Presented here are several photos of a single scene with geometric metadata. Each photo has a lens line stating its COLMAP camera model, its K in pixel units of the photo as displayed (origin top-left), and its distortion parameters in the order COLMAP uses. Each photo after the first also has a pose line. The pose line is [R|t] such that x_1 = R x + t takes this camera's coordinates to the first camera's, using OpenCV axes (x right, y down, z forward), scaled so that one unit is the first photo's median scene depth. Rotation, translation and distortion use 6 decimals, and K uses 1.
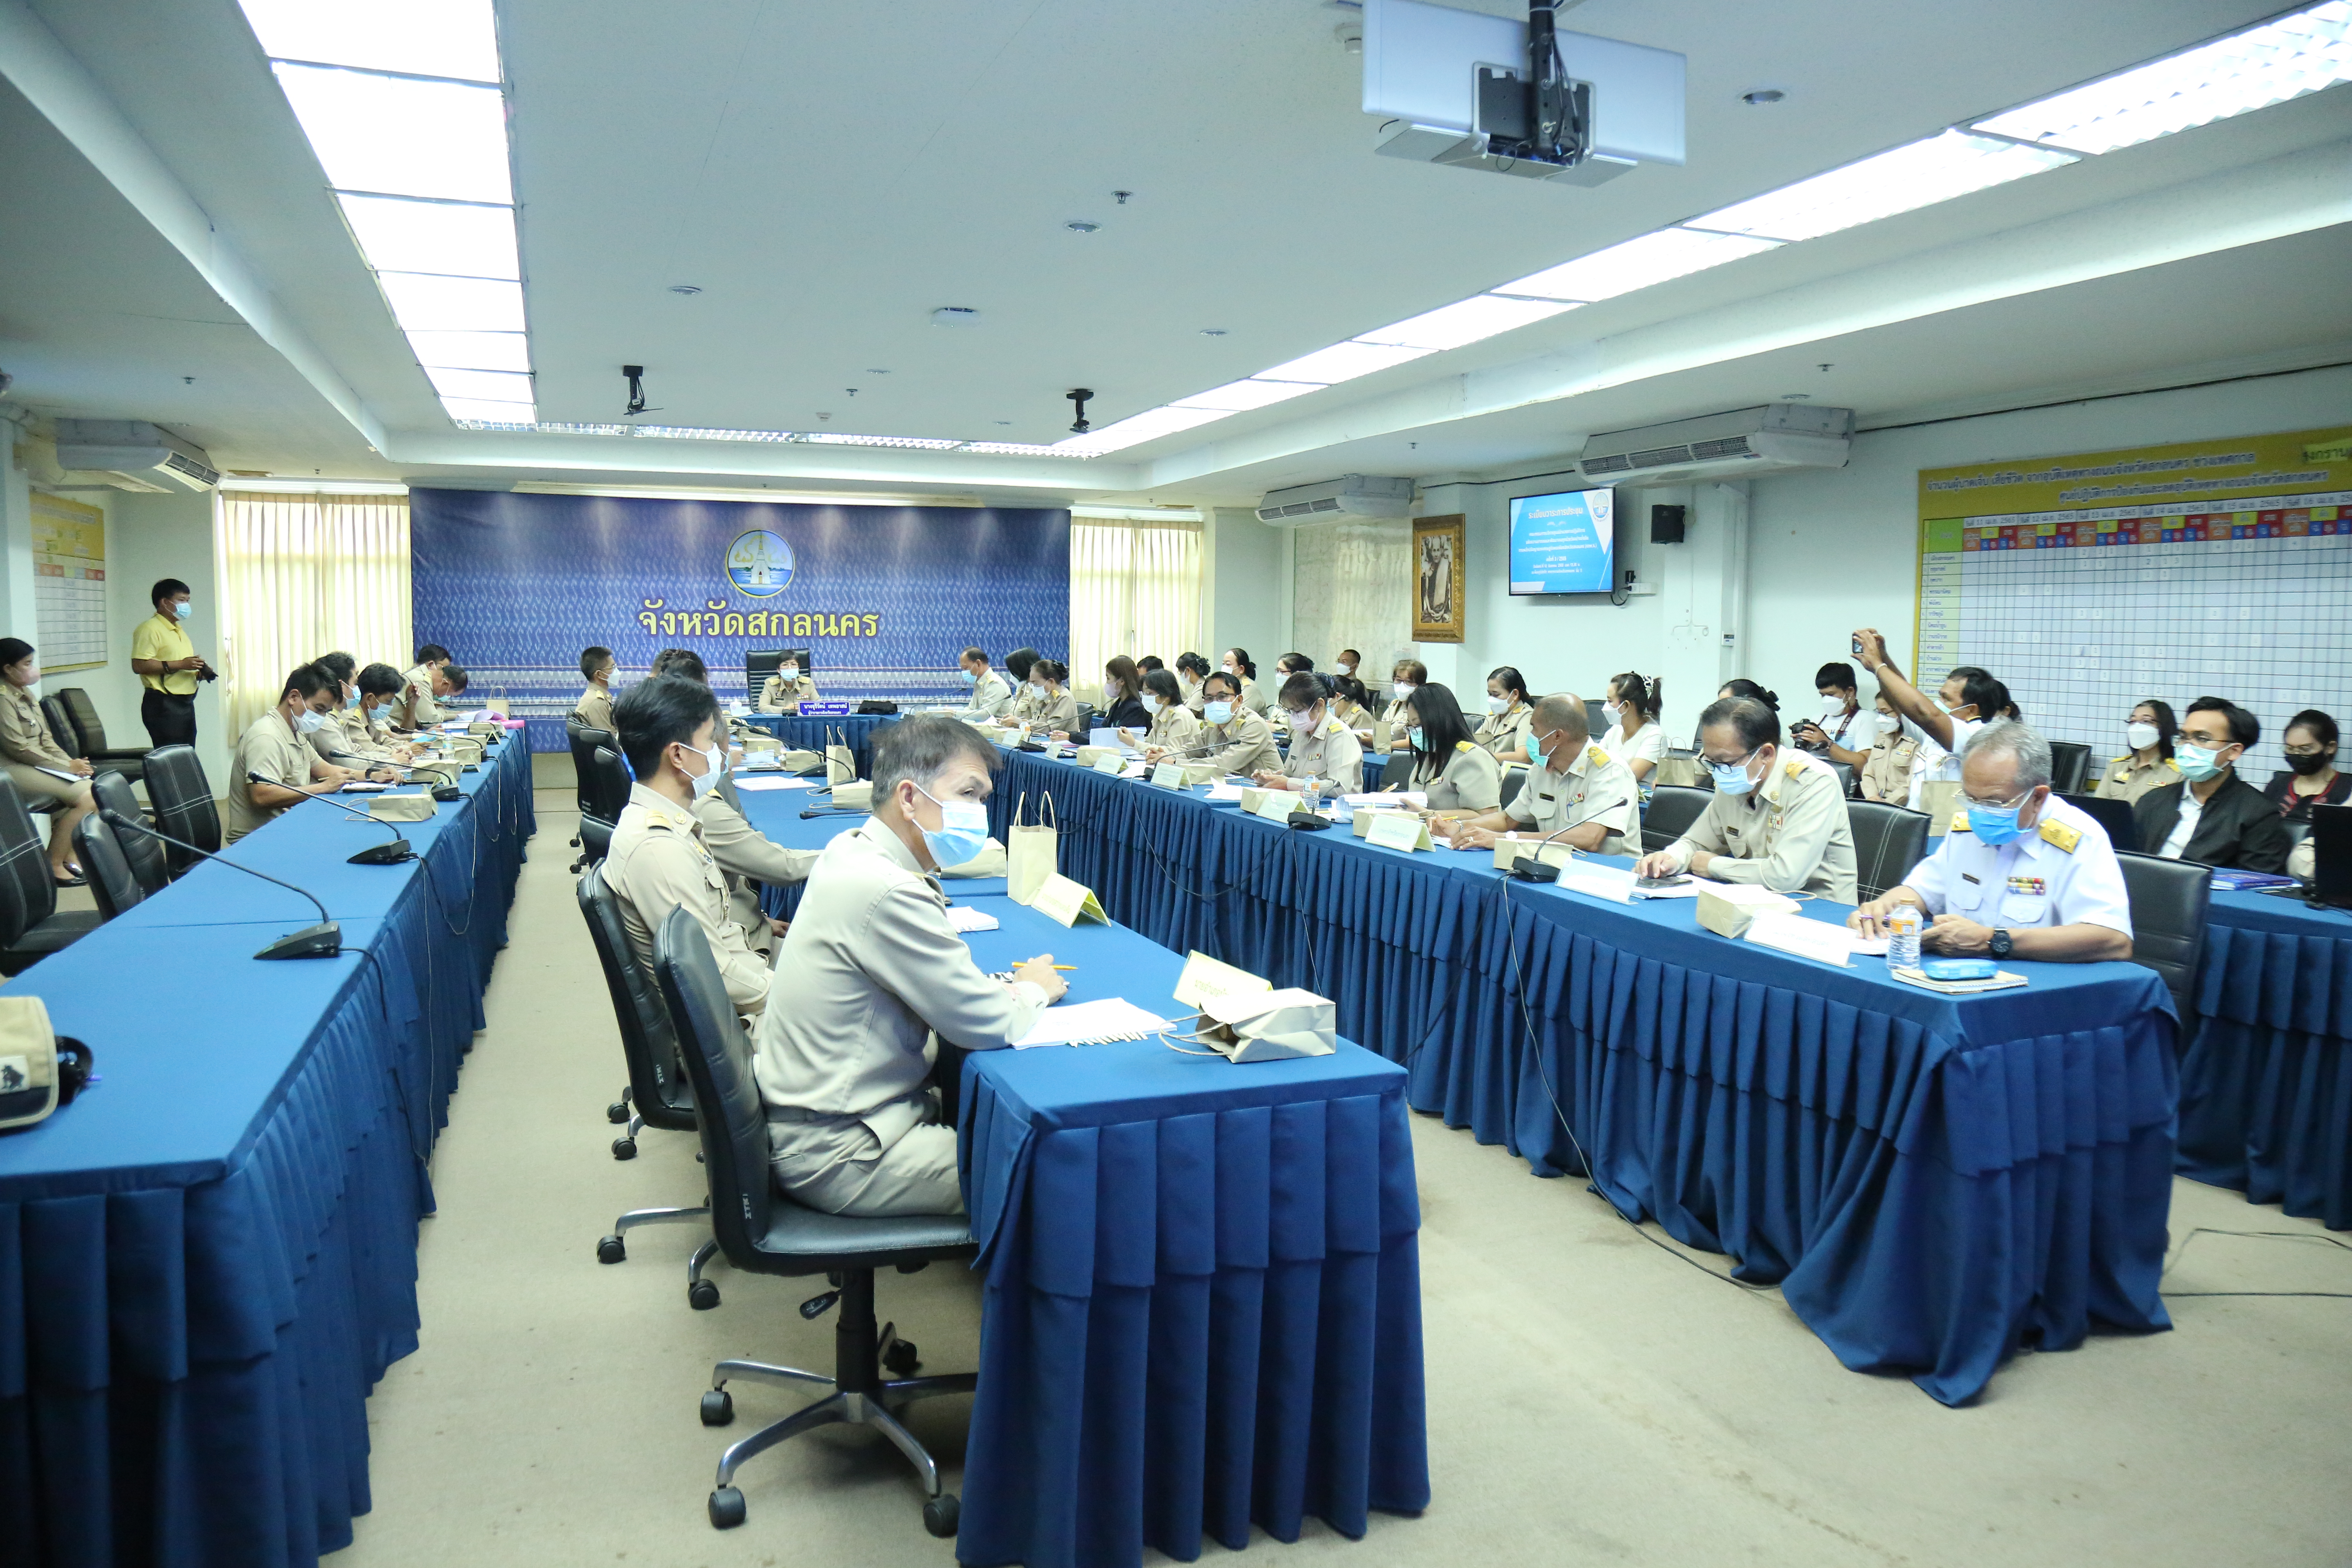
lens RADIAL K [[1601.9, 0, 1167.6], [0, 1601.9, 747.2], [0, 0, 1]] dist [-0.120468, 0.059945]
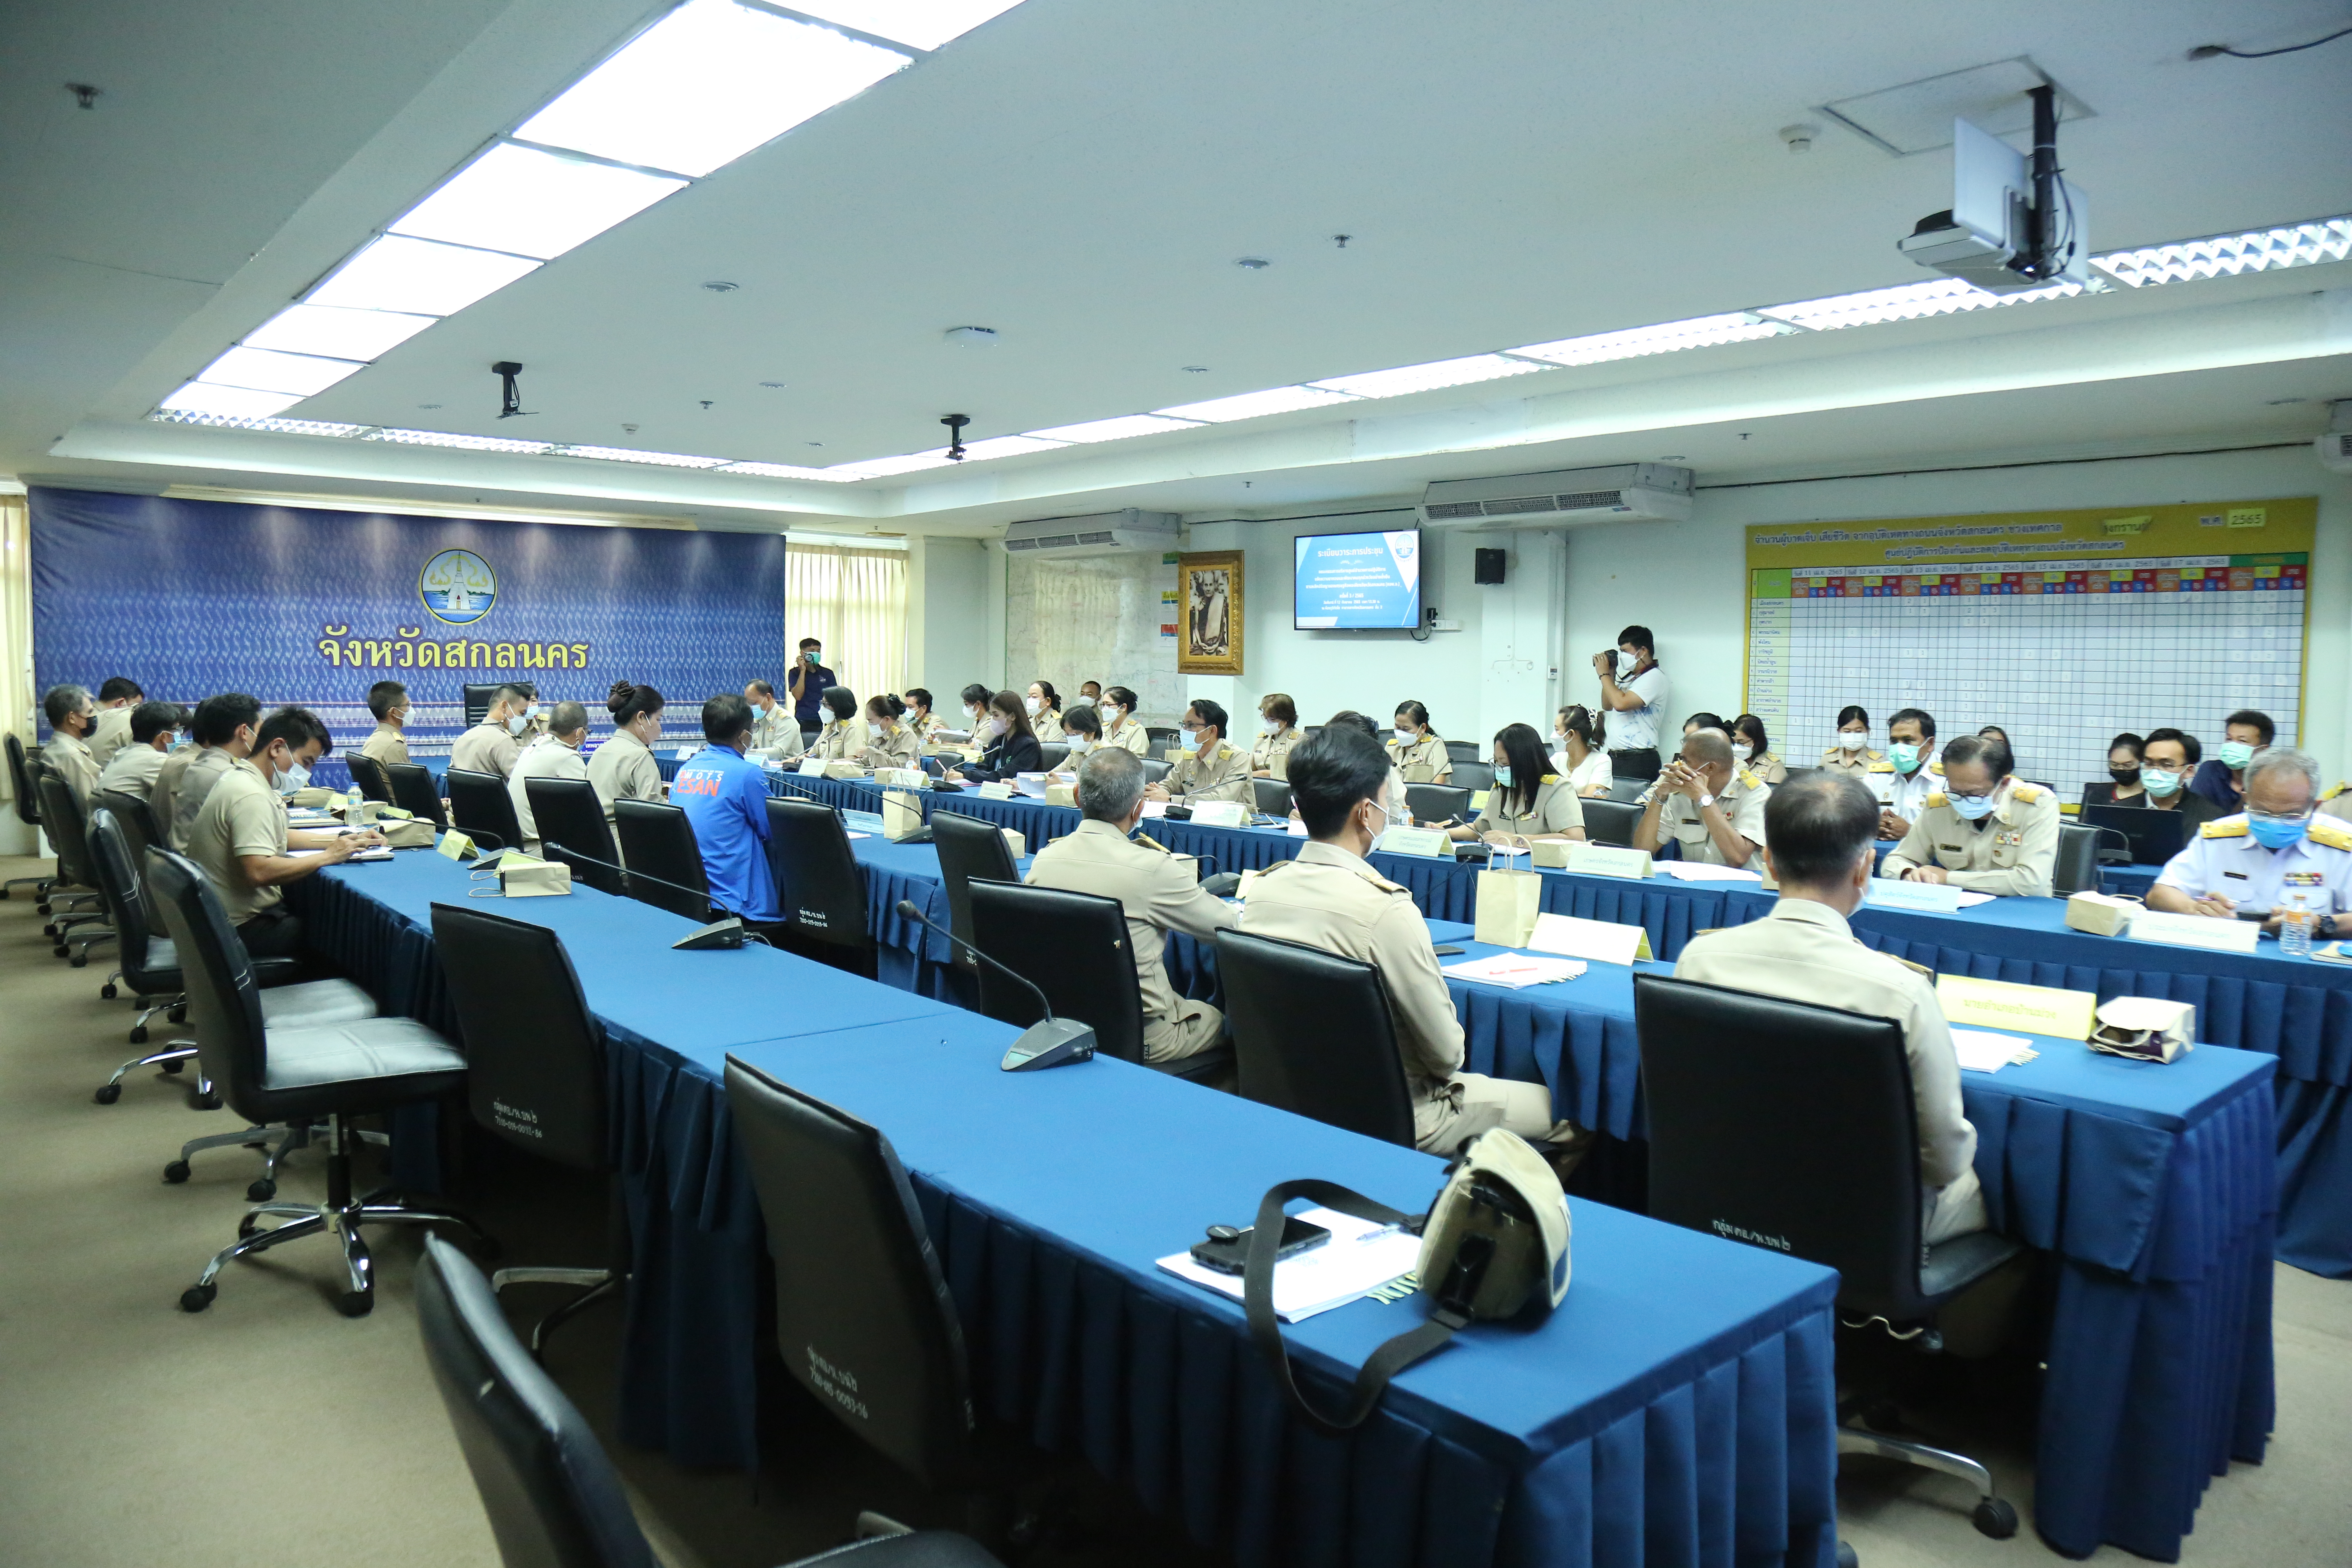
lens RADIAL K [[1601.9, 0, 1181.6], [0, 1601.9, 748.6], [0, 0, 1]] dist [-0.120468, 0.059945]
pose [[0.939374, -0.015407, 0.342549, -0.255818], [0.020733, 0.999714, -0.011891, -0.007937], [-0.342268, 0.018272, 0.939425, 0.050713]]
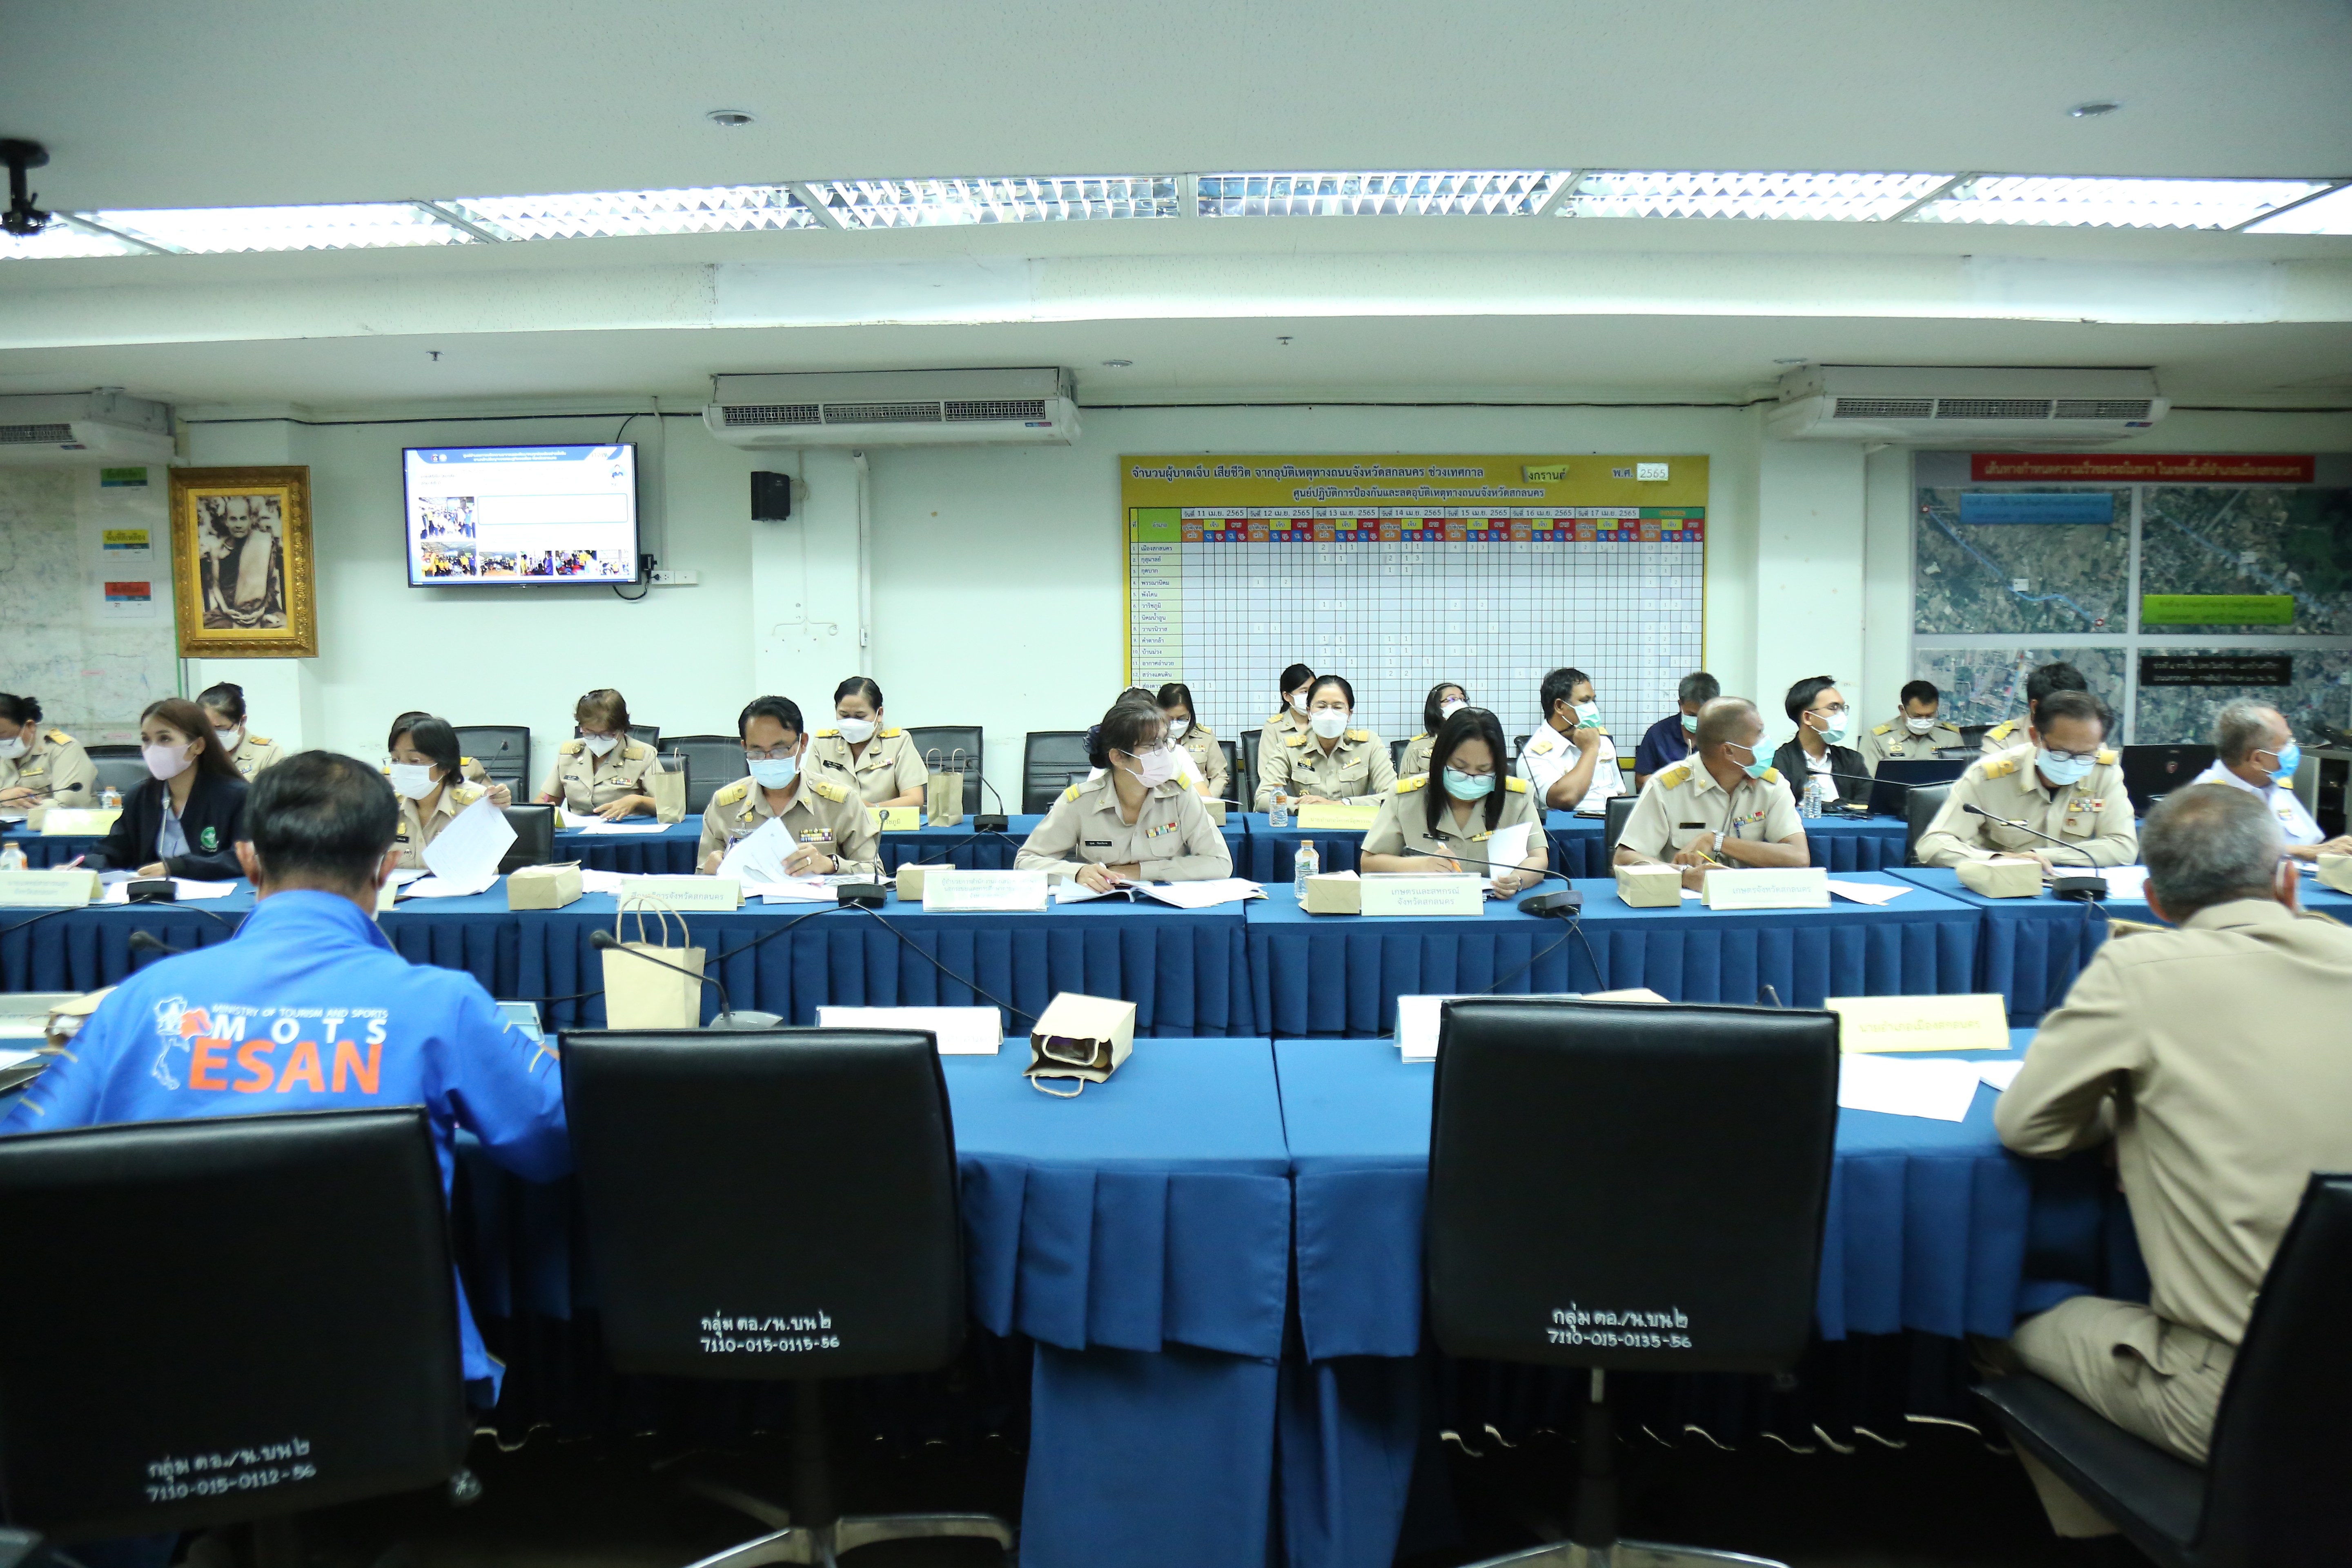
lens RADIAL K [[1601.9, 0, 1184.7], [0, 1601.9, 792.8], [0, 0, 1]] dist [-0.120468, 0.059945]
pose [[0.380345, -0.099468, 0.919480, -0.354976], [0.076510, 0.994176, 0.075900, -0.036485], [-0.921675, 0.041481, 0.385740, 0.500996]]
